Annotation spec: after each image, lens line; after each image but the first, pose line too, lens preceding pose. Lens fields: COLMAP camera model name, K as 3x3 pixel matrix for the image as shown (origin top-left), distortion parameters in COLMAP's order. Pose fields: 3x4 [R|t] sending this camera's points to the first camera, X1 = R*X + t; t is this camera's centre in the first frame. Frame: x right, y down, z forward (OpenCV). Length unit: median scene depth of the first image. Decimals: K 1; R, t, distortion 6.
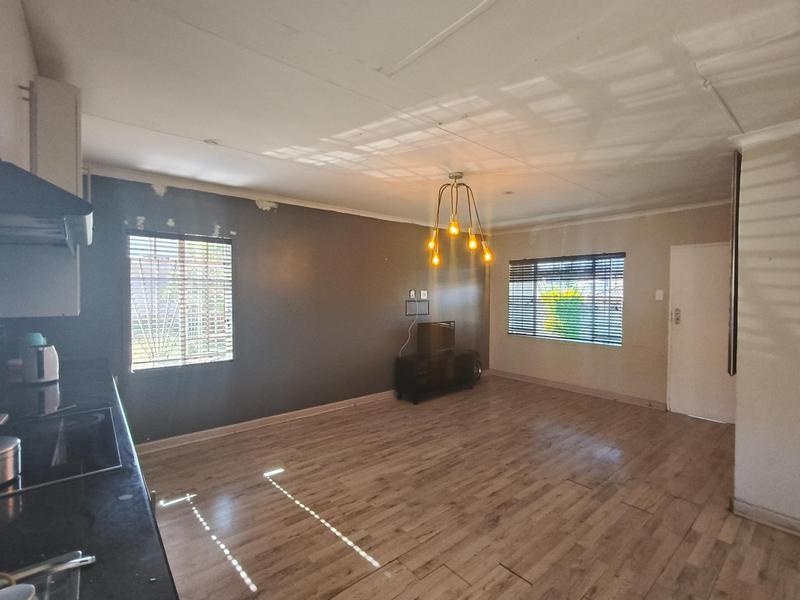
lens RADIAL K [[371.4, 0, 408.8], [0, 371.4, 303.1], [0, 0, 1]] dist [-0.000790, 0.001081]
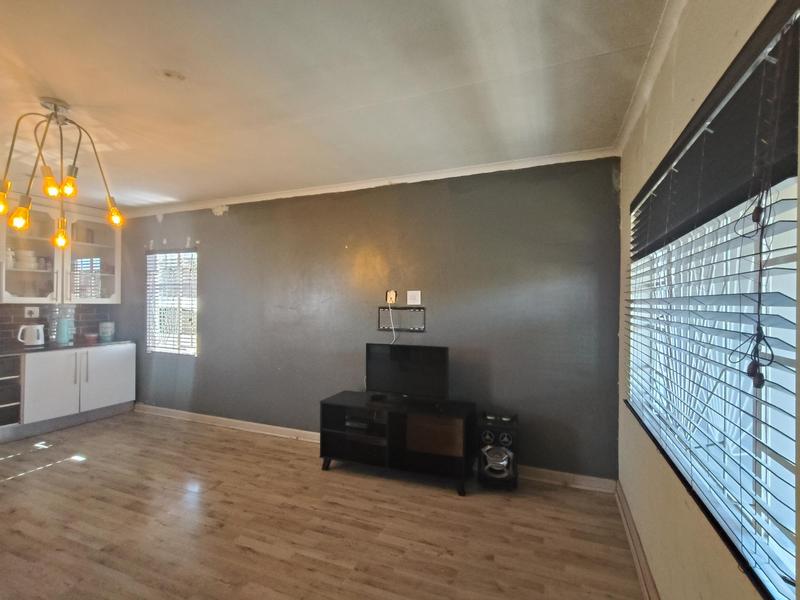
lens RADIAL K [[371.4, 0, 410.7], [0, 371.4, 303.0], [0, 0, 1]] dist [-0.000790, 0.001081]
pose [[0.470479, 0.002368, -0.882408, 0.965699], [-0.030811, 0.999431, -0.013745, -0.010347], [0.881873, 0.033655, 0.470284, 1.227867]]
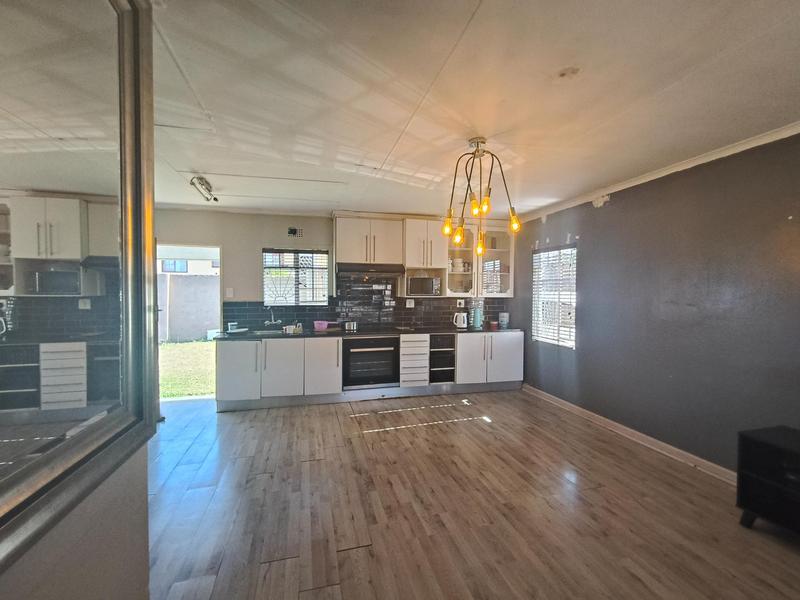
lens RADIAL K [[371.4, 0, 405.9], [0, 371.4, 303.2], [0, 0, 1]] dist [-0.000790, 0.001081]
pose [[-0.429752, 0.020541, -0.902713, 0.922639], [-0.032025, 0.998765, 0.037973, -0.015217], [0.902379, 0.045228, -0.428564, 1.200348]]
